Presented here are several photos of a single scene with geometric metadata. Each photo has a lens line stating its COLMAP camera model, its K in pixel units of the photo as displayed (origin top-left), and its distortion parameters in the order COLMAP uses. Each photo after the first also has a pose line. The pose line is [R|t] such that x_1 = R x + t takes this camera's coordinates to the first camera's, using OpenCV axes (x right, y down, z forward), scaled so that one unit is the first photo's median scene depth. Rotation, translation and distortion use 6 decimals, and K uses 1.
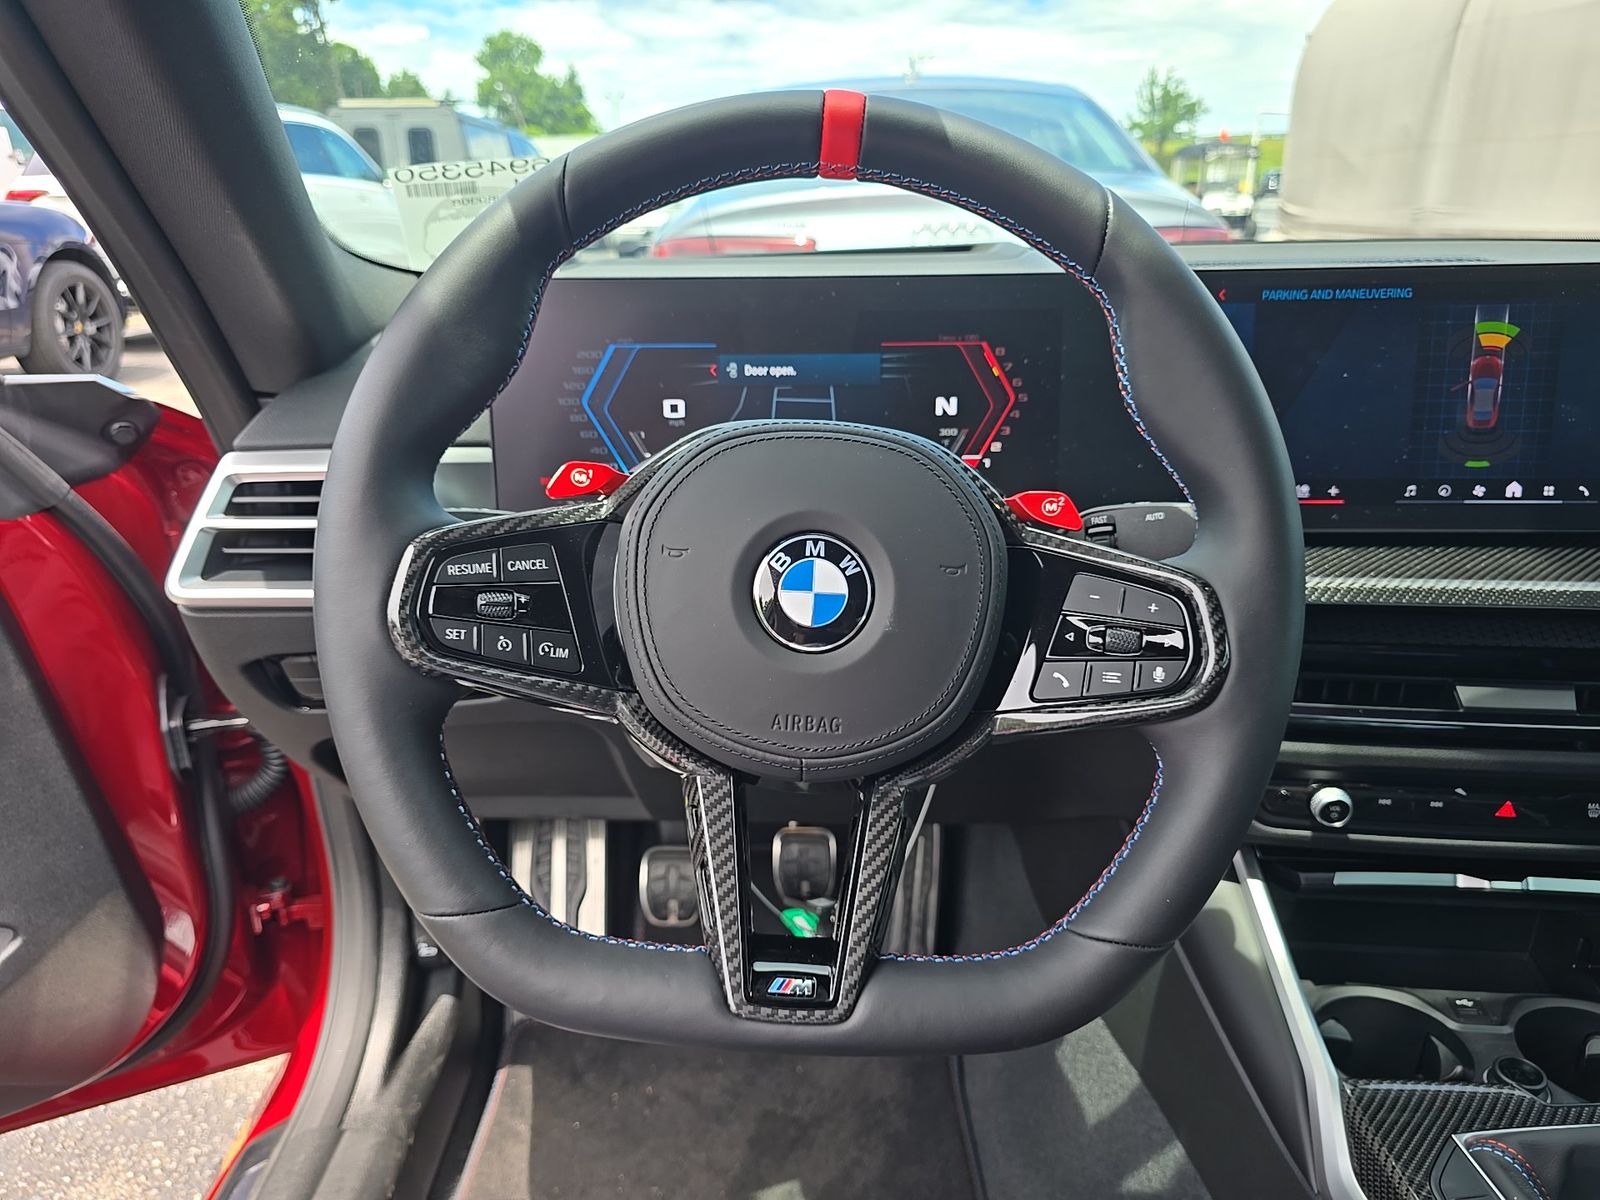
lens RADIAL K [[1064.2, 0, 806.6], [0, 1064.2, 606.6], [0, 0, 1]] dist [0.015613, -0.022687]
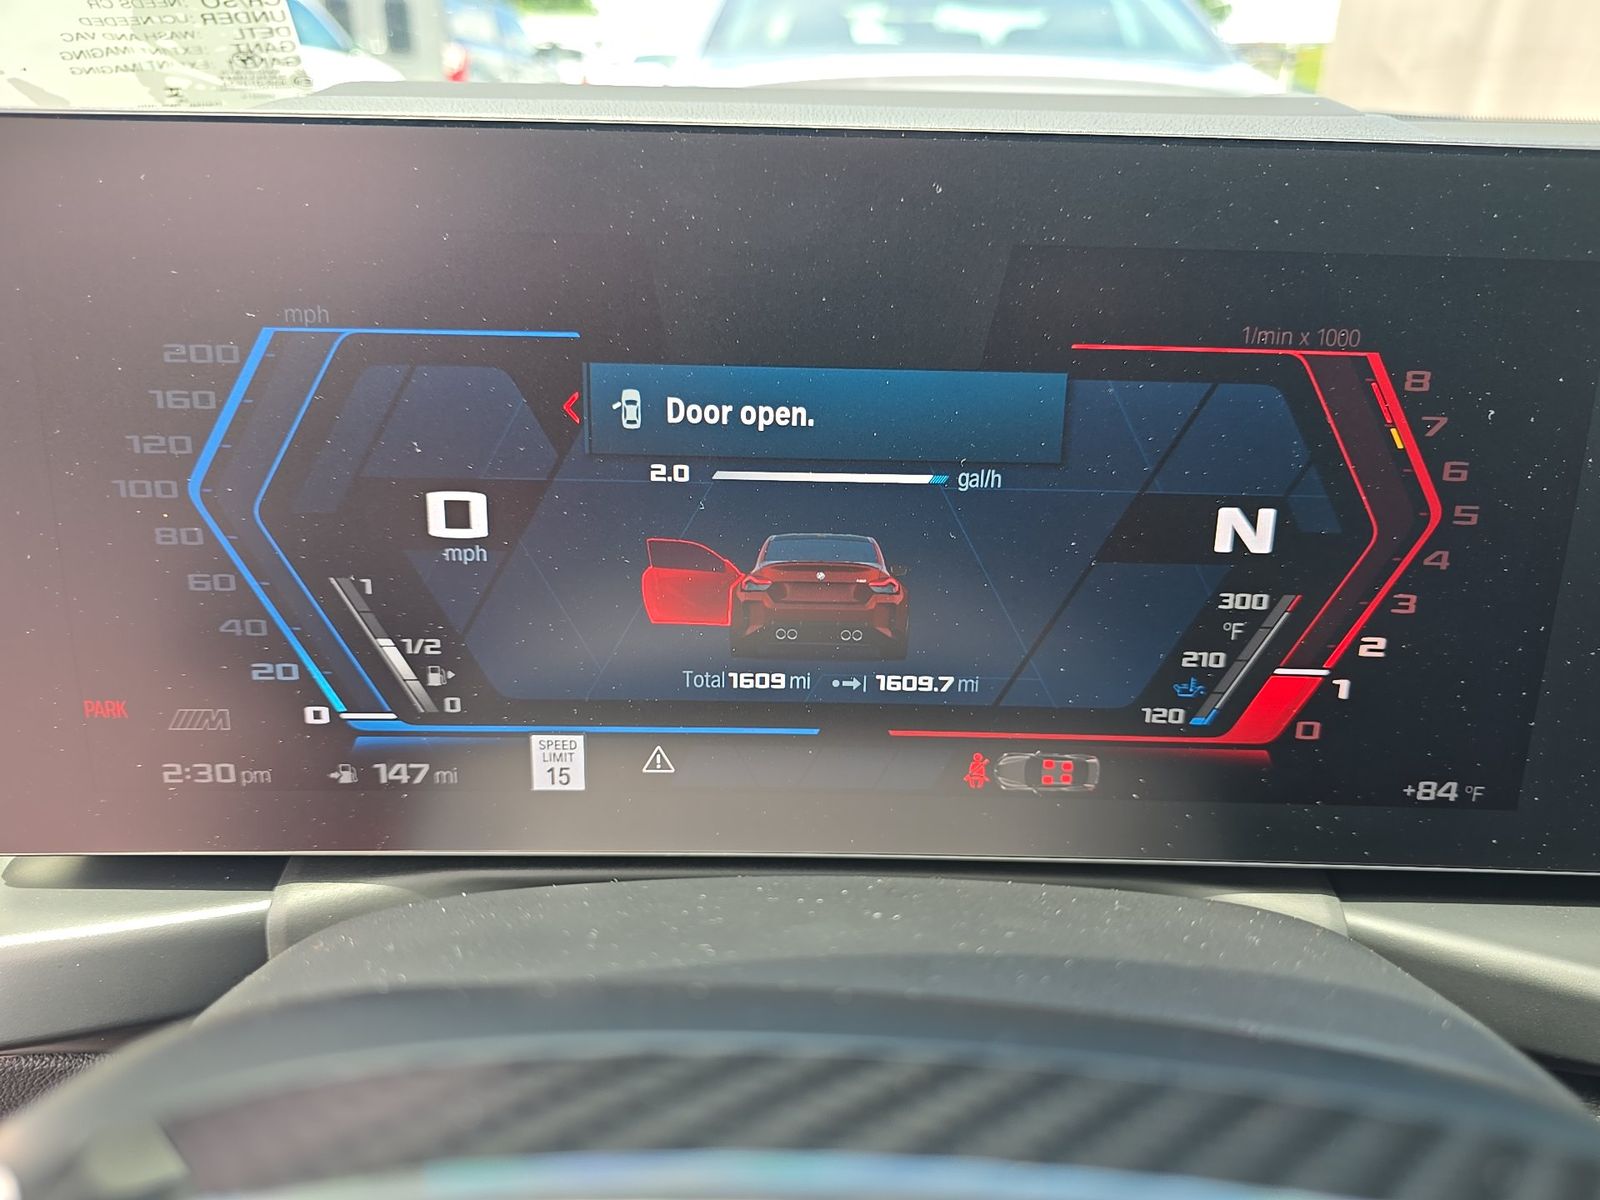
lens RADIAL K [[1109.5, 0, 800.1], [0, 1109.5, 588.5], [0, 0, 1]] dist [-0.026466, 0.004503]
pose [[0.999424, 0.033923, 0.000511, -0.013711], [-0.033893, 0.997662, 0.059338, -0.187718], [0.001503, -0.059321, 0.998238, 0.645053]]
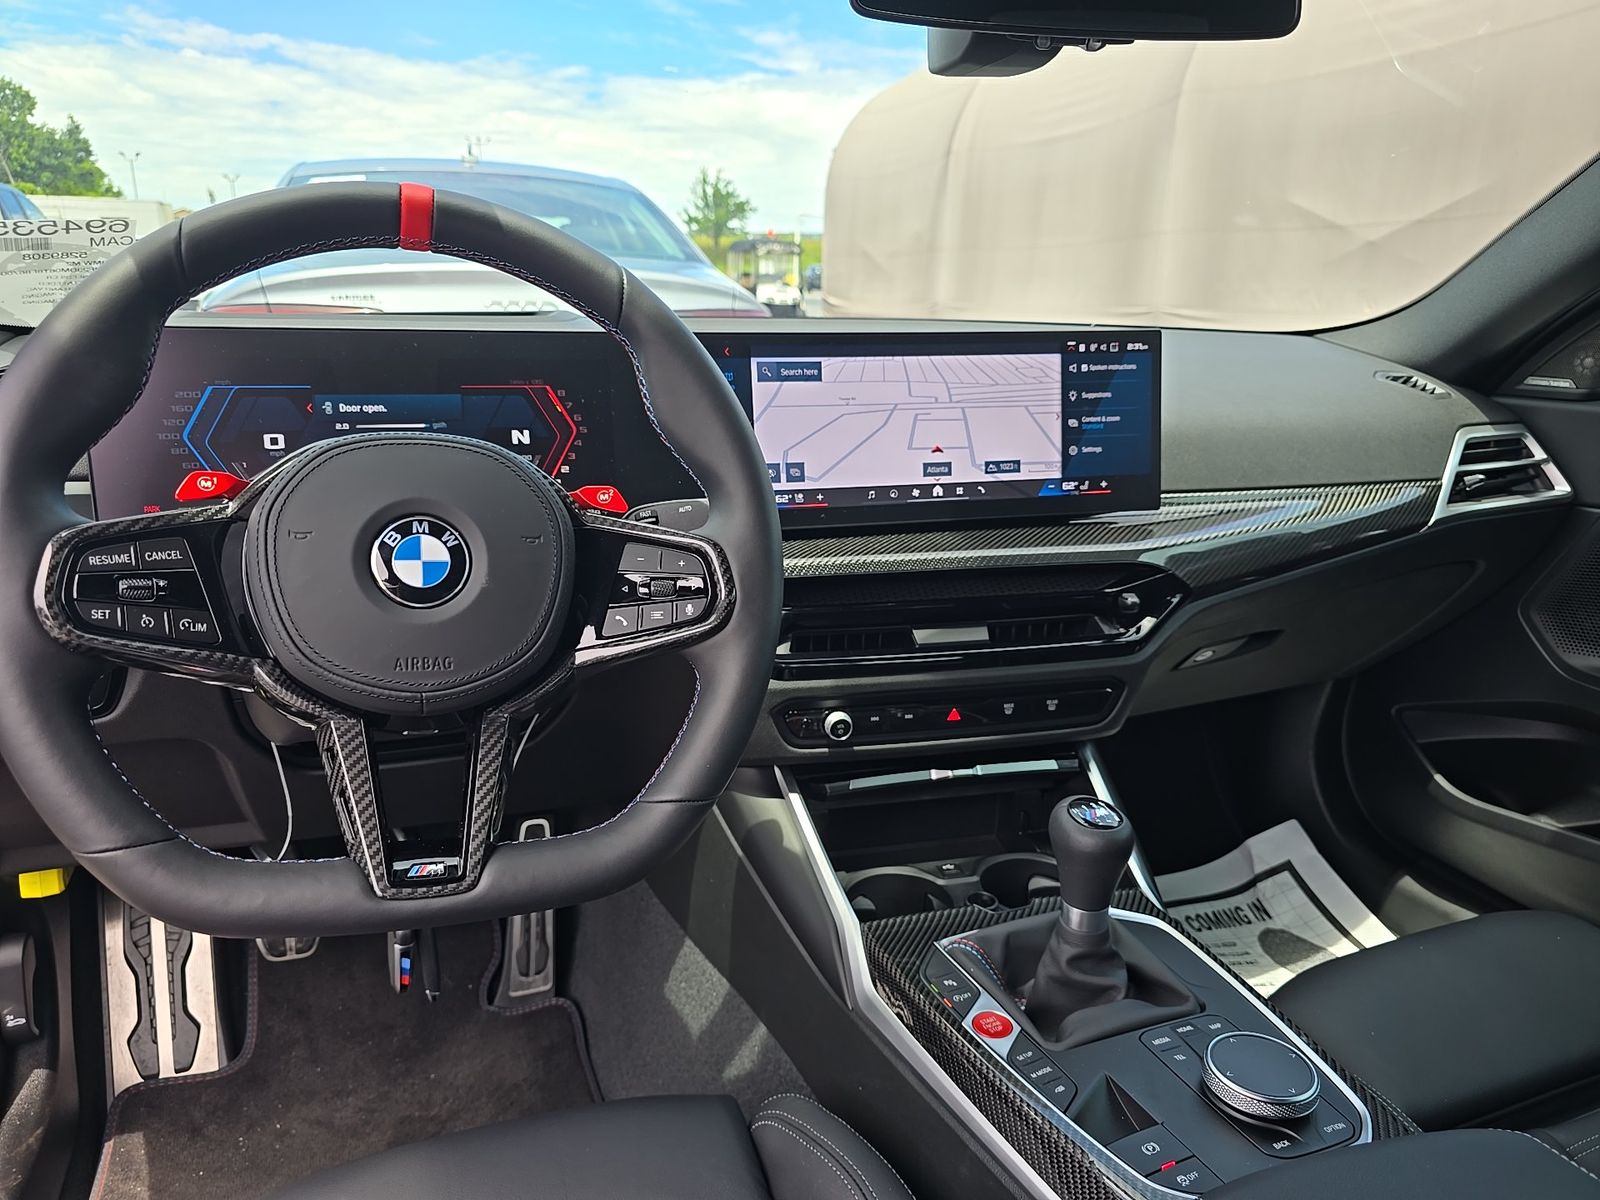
lens RADIAL K [[1064.2, 0, 797.4], [0, 1064.2, 606.8], [0, 0, 1]] dist [0.015613, -0.022687]
pose [[0.932156, -0.070210, 0.355185, -0.021104], [0.094778, 0.994128, -0.052227, 0.101023], [-0.349433, 0.082347, 0.933336, -0.239773]]
